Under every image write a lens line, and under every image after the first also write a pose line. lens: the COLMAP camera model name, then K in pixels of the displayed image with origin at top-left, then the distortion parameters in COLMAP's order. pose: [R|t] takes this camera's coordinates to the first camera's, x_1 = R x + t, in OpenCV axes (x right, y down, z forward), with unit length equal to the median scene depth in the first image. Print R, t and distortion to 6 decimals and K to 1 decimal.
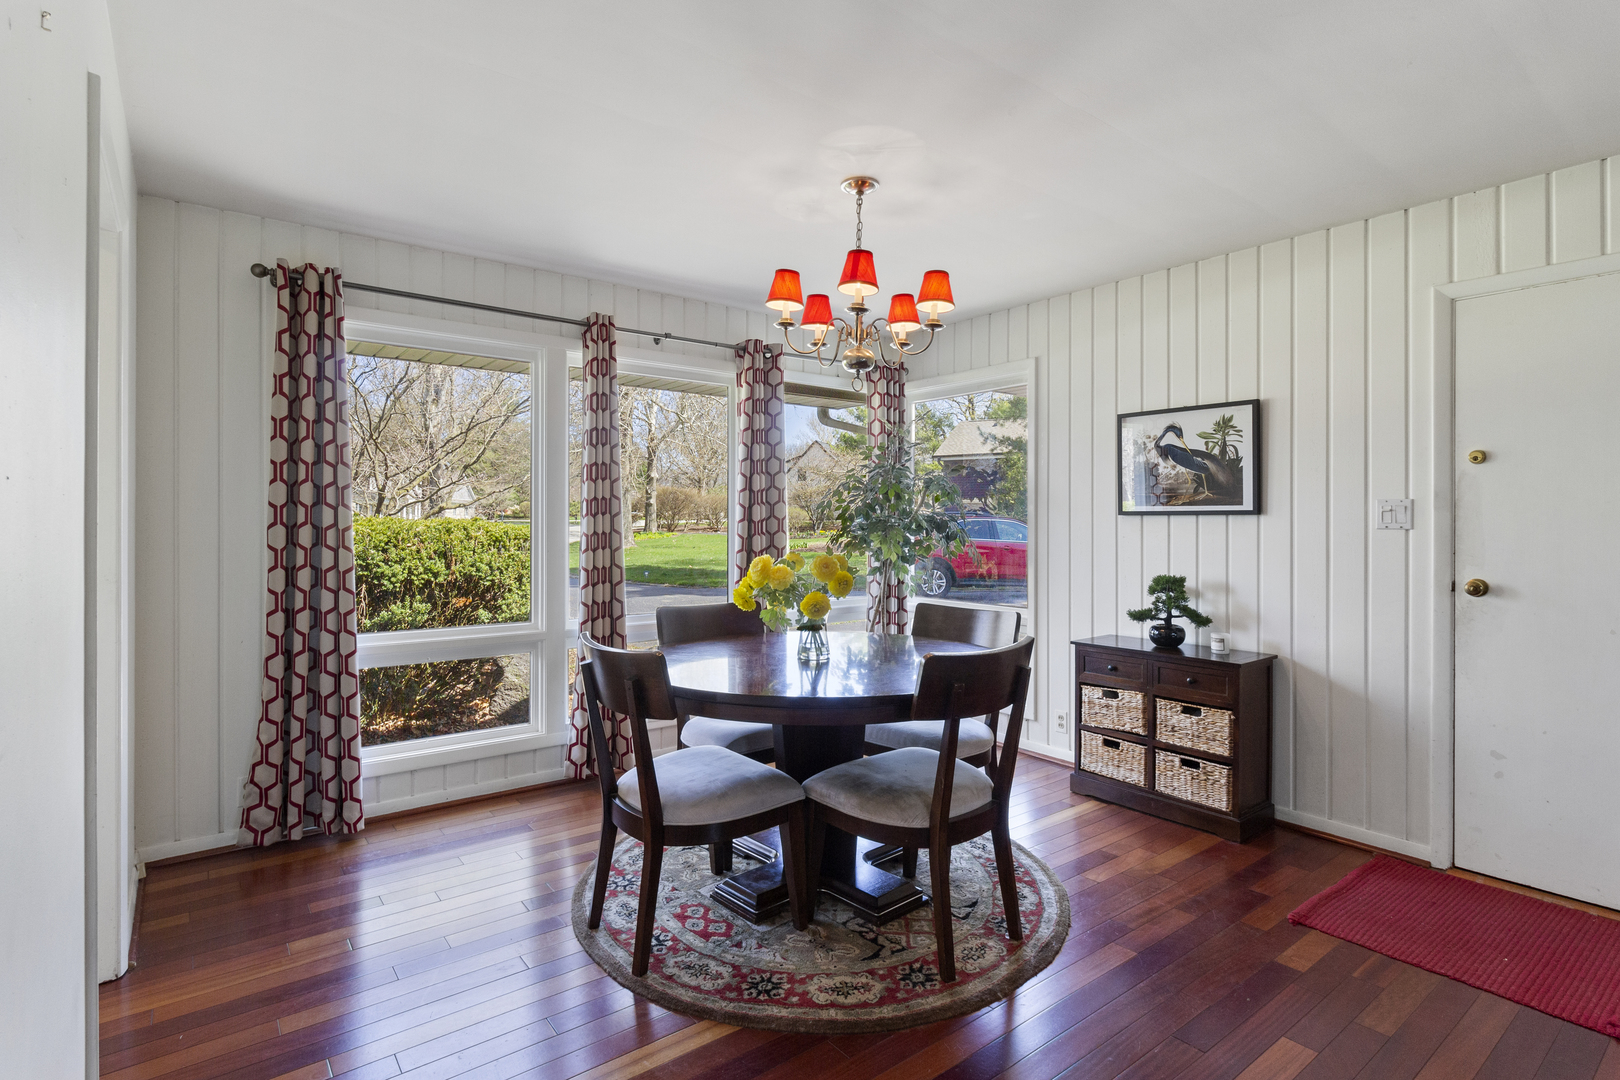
lens RADIAL K [[794.4, 0, 803.4], [0, 794.4, 529.3], [0, 0, 1]] dist [0.001046, -0.000227]
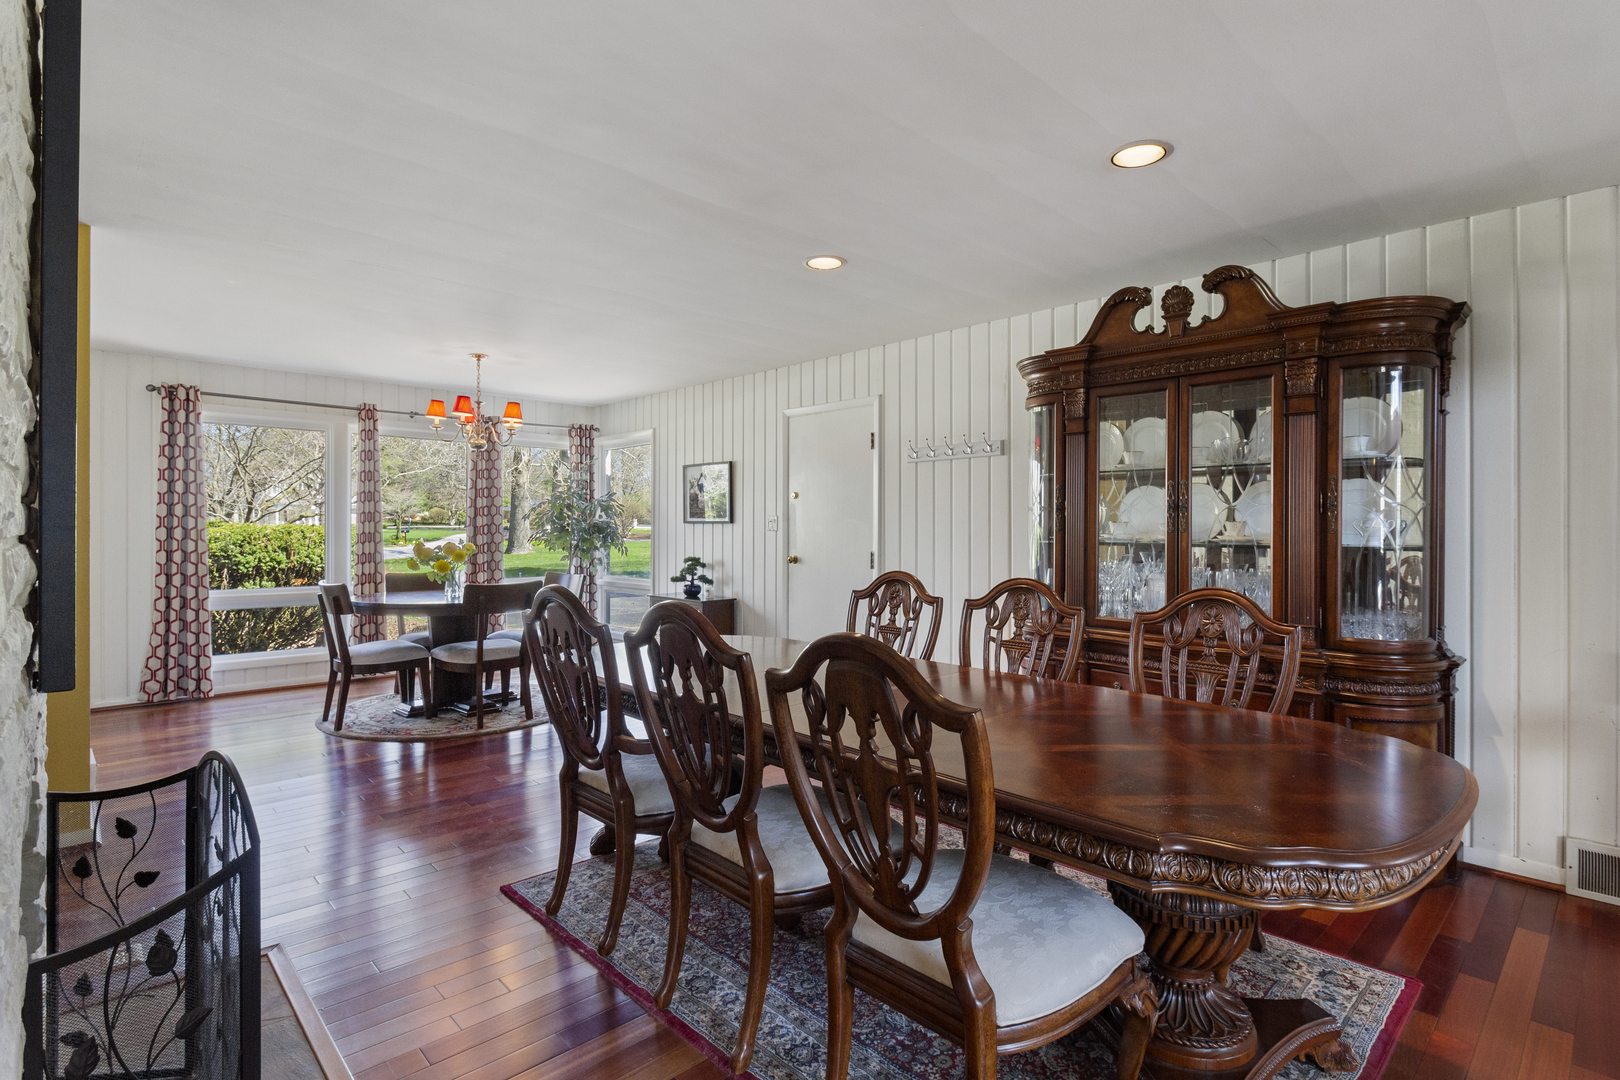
lens RADIAL K [[794.4, 0, 809.9], [0, 794.4, 538.3], [0, 0, 1]] dist [0.001046, -0.000227]
pose [[0.995232, 0.001293, 0.097526, 0.626600], [-0.001501, 0.999997, 0.002054, 0.013312], [-0.097523, -0.002190, 0.995231, -0.938812]]
